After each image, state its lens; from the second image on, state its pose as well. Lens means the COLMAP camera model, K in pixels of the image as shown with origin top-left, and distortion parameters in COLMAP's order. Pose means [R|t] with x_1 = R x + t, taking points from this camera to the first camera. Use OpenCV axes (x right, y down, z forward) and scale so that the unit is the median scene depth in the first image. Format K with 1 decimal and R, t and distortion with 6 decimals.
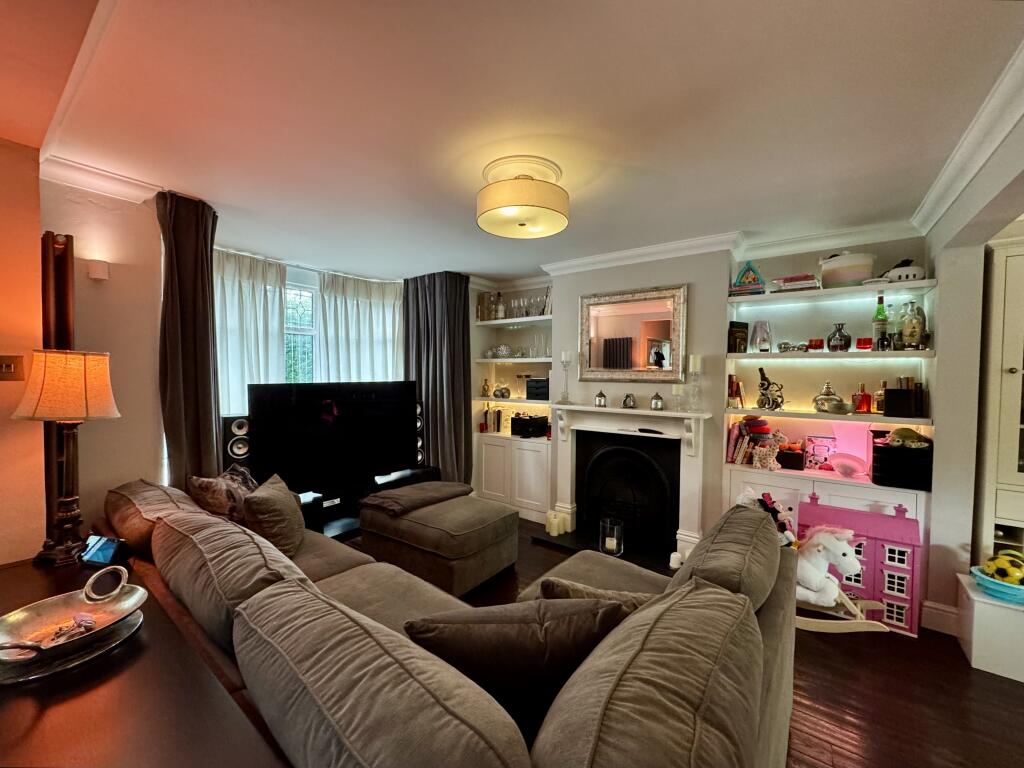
lens RADIAL K [[417.2, 0, 515.3], [0, 417.2, 385.7], [0, 0, 1]] dist [-0.000714, 0.000429]
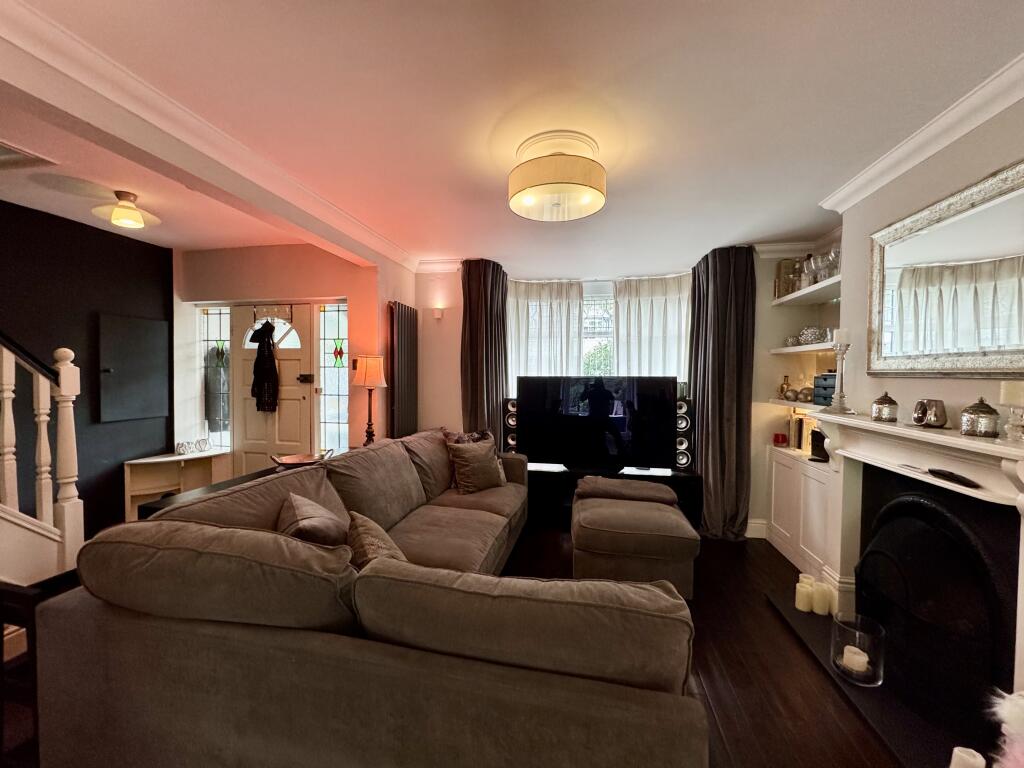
lens RADIAL K [[417.2, 0, 515.3], [0, 417.2, 385.7], [0, 0, 1]] dist [-0.000714, 0.000429]
pose [[0.426840, 0.022318, -0.904052, 0.463031], [-0.028596, 0.999529, 0.011174, 0.009366], [0.903875, 0.021083, 0.427277, 0.279854]]
